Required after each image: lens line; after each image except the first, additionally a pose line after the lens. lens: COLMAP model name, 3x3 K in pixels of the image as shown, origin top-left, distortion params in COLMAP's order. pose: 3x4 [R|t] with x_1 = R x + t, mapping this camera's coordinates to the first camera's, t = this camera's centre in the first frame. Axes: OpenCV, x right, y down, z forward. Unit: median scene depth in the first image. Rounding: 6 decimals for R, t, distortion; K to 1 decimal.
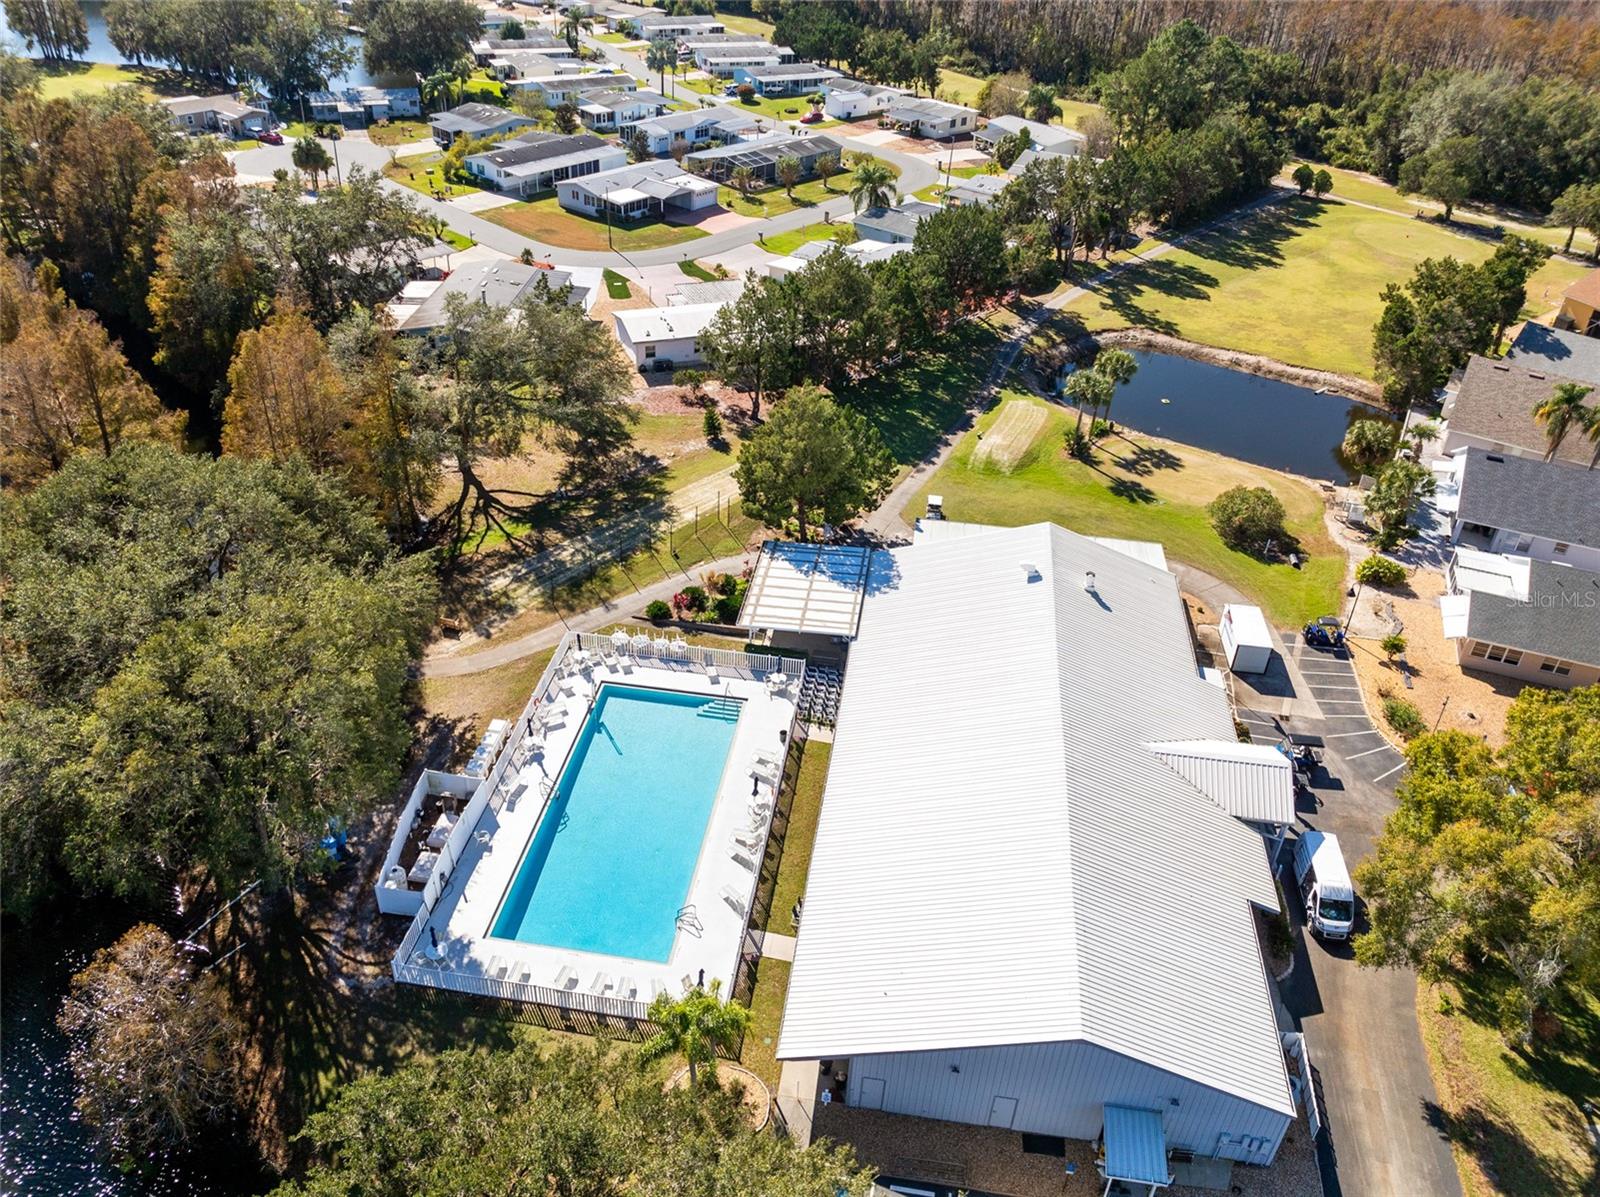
lens RADIAL K [[1120.8, 0, 800.0], [0, 1120.8, 598.5], [0, 0, 1]] dist [-0.028994, -0.000267]
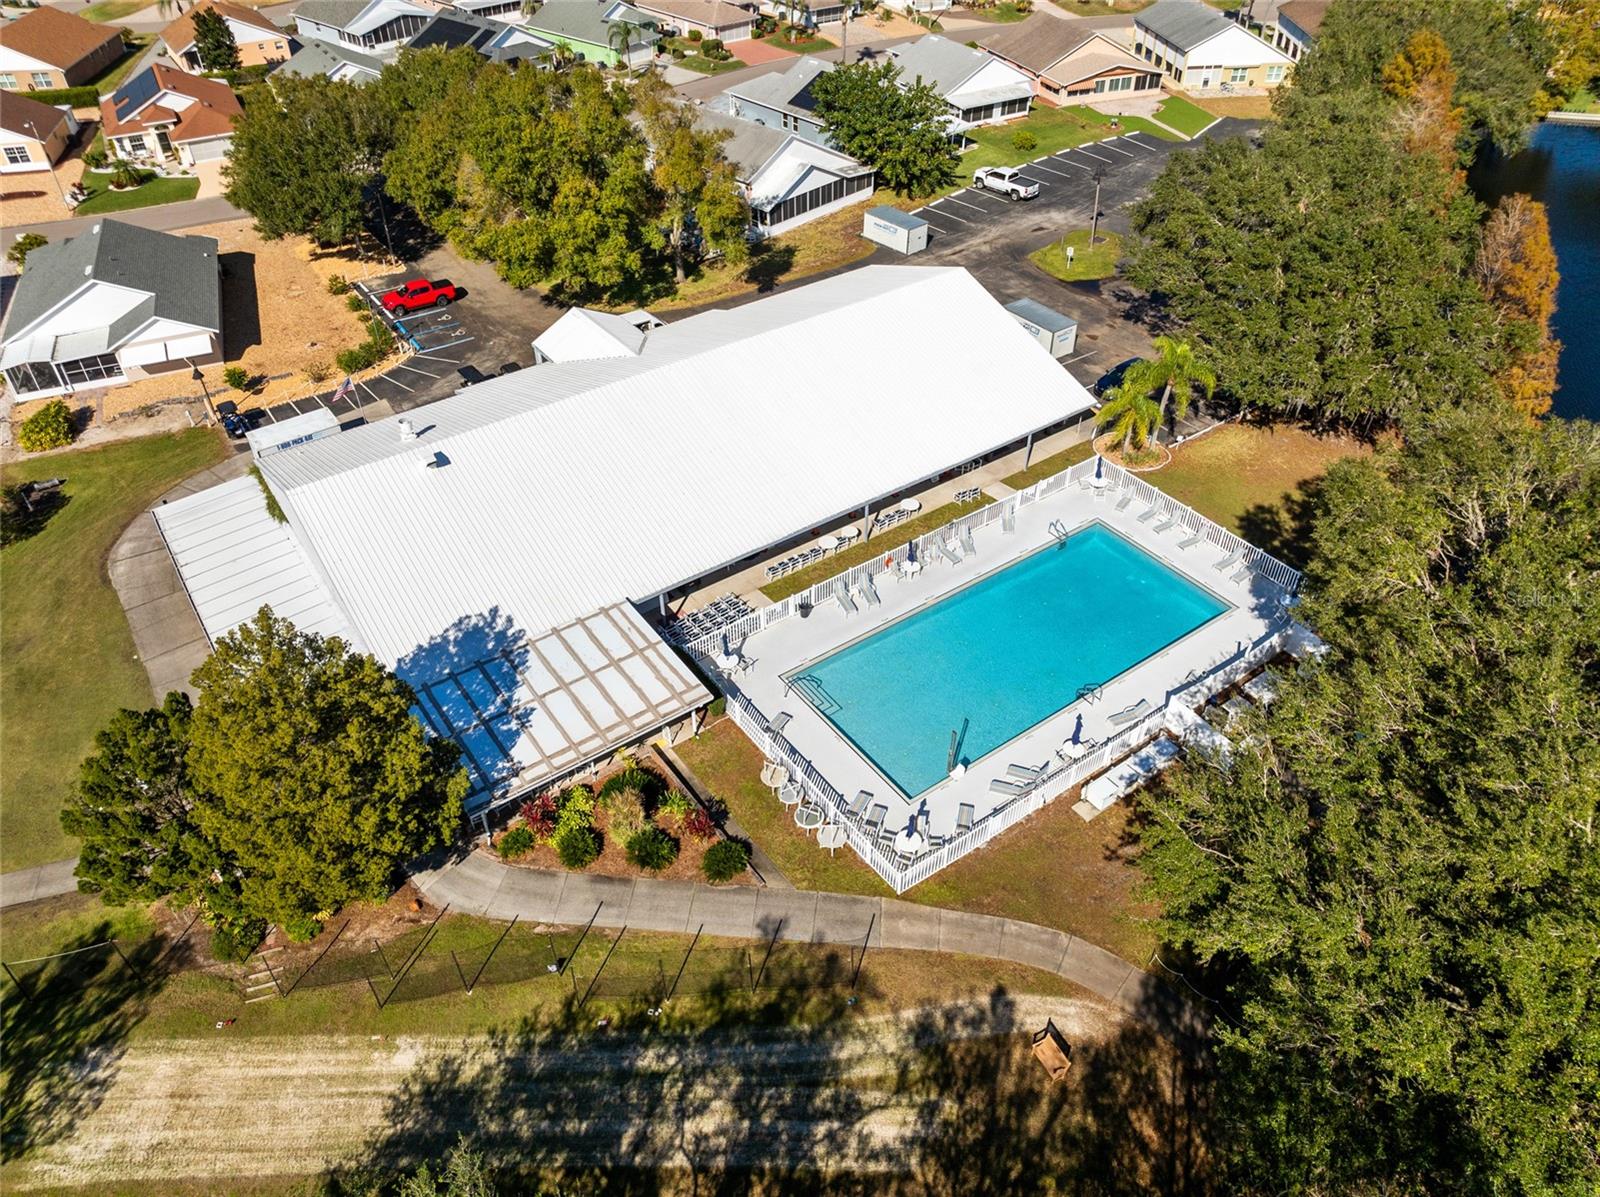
lens RADIAL K [[1120.8, 0, 800.0], [0, 1120.8, 598.5], [0, 0, 1]] dist [-0.028994, -0.000267]
pose [[-0.676122, -0.498820, 0.542253, -0.392054], [0.405867, 0.362084, 0.839147, -0.493414], [-0.614924, 0.787448, -0.042359, 0.899137]]
